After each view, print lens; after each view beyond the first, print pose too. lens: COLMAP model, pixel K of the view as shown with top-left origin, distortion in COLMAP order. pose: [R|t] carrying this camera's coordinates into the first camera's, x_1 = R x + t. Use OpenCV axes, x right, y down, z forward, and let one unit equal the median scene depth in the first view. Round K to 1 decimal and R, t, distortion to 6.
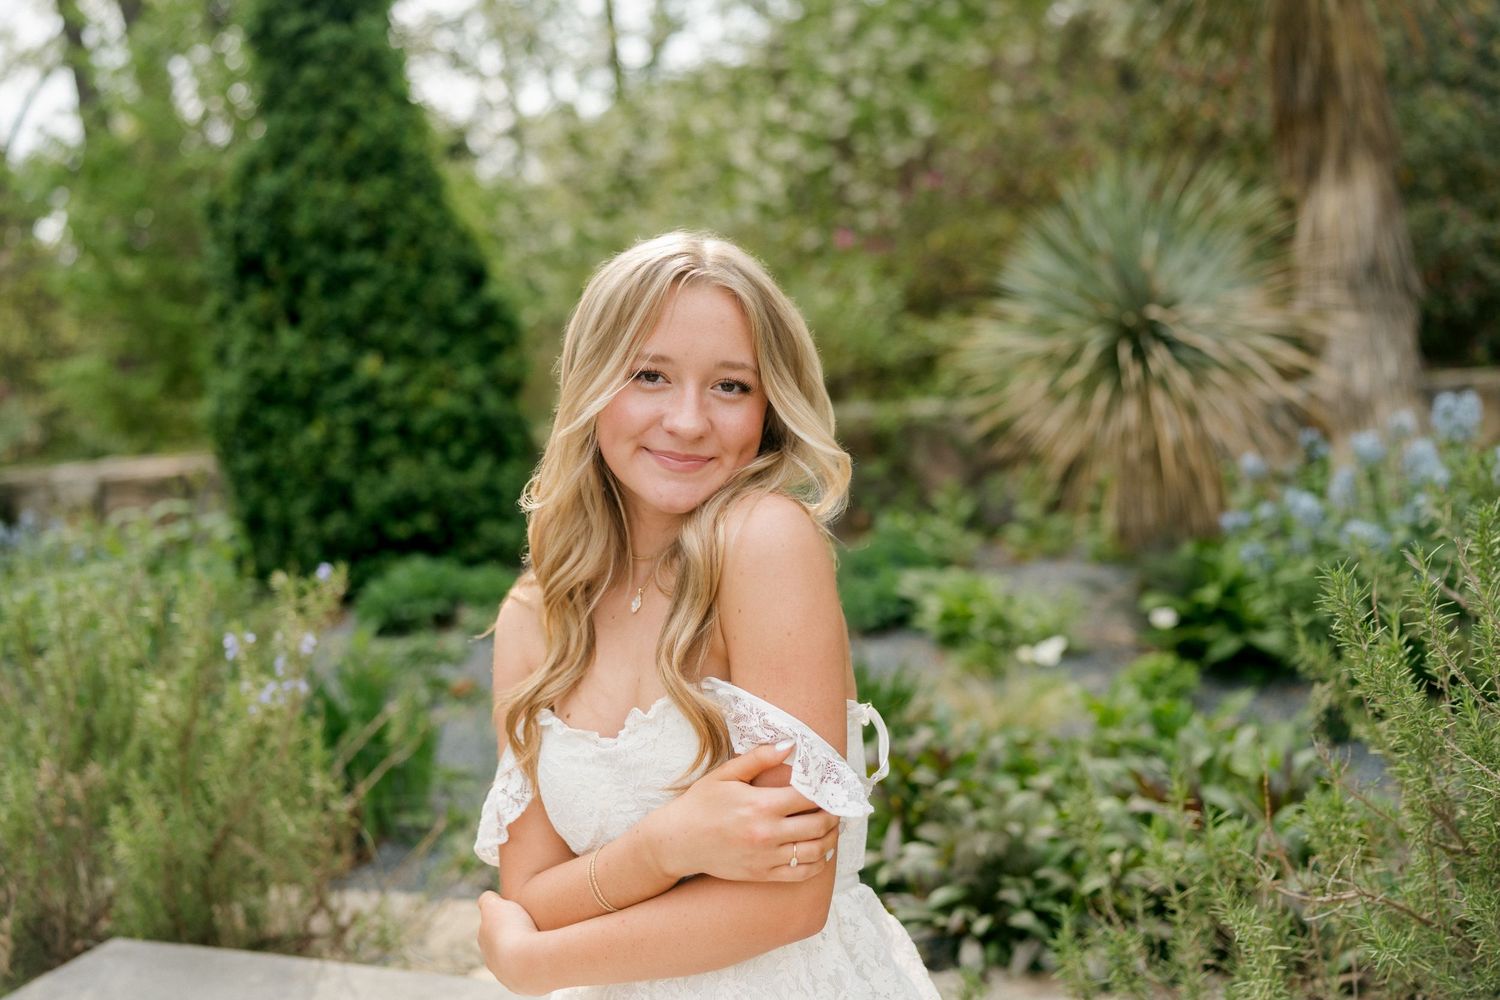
lens RADIAL K [[1557.1, 0, 745.8], [0, 1557.1, 471.6], [0, 0, 1]] dist [0.010183, 0.008194]
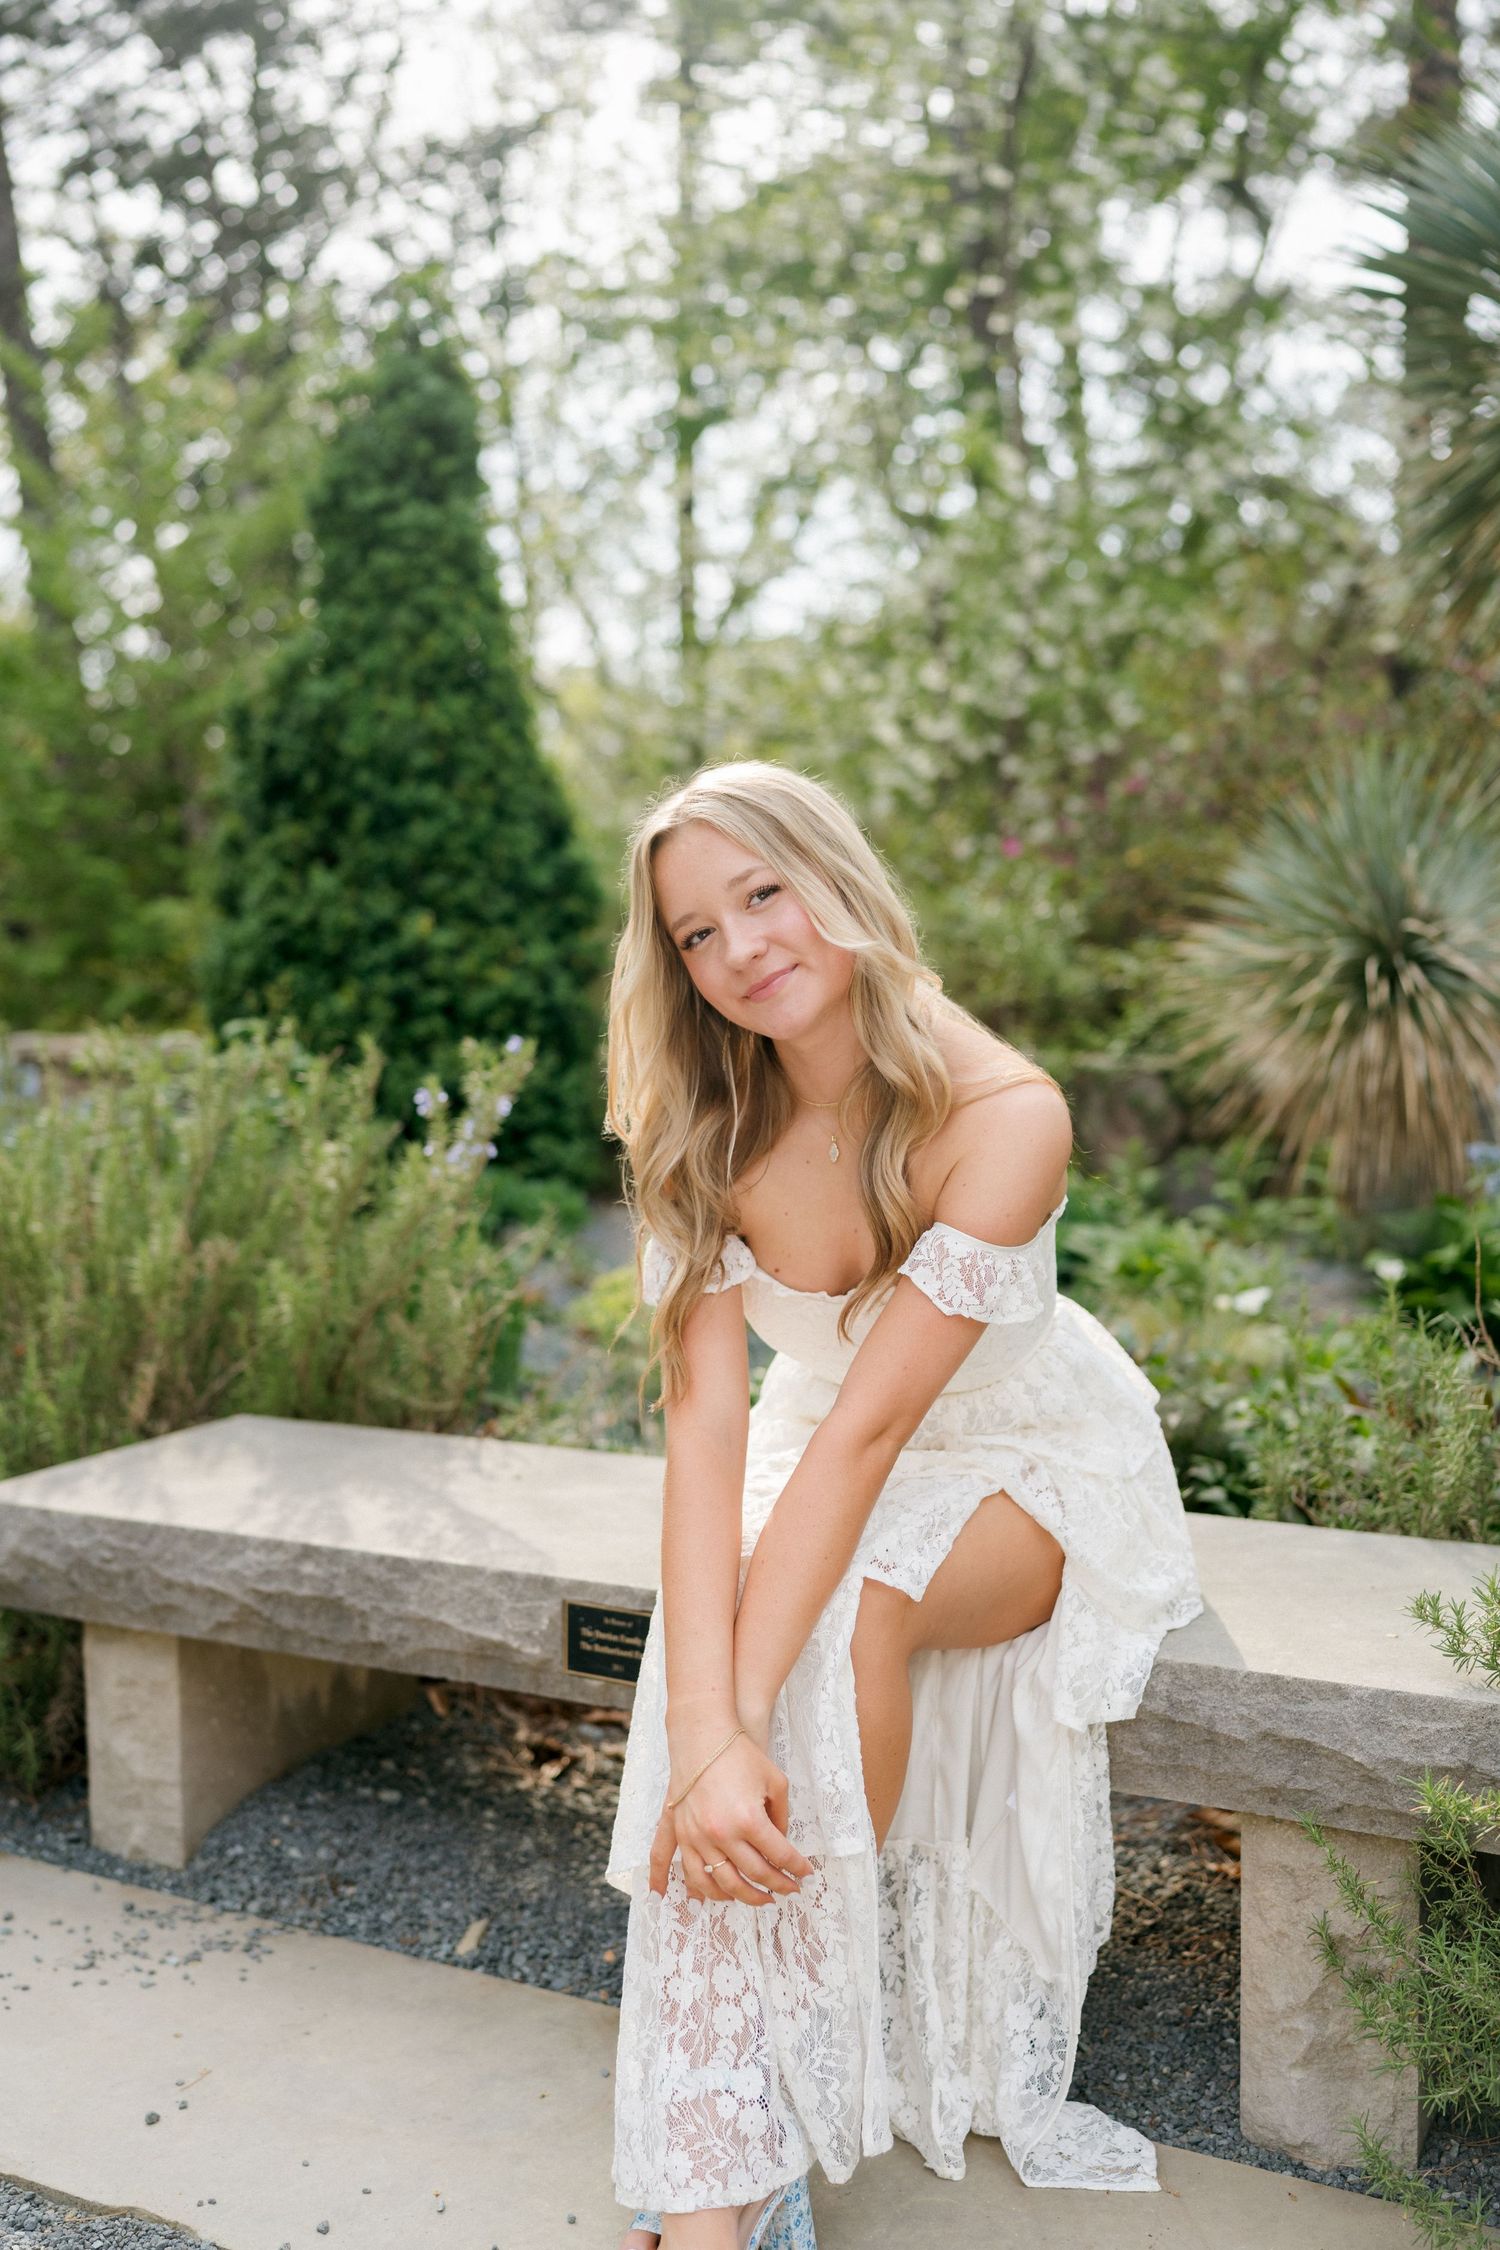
lens RADIAL K [[2335.7, 0, 715.2], [0, 2335.7, 1121.7], [0, 0, 1]] dist [0.010183, 0.008194]
pose [[0.994195, 0.103703, -0.028665, -0.045396], [-0.105018, 0.993263, -0.048994, 0.074025], [0.023391, 0.051720, 0.998388, -0.185474]]
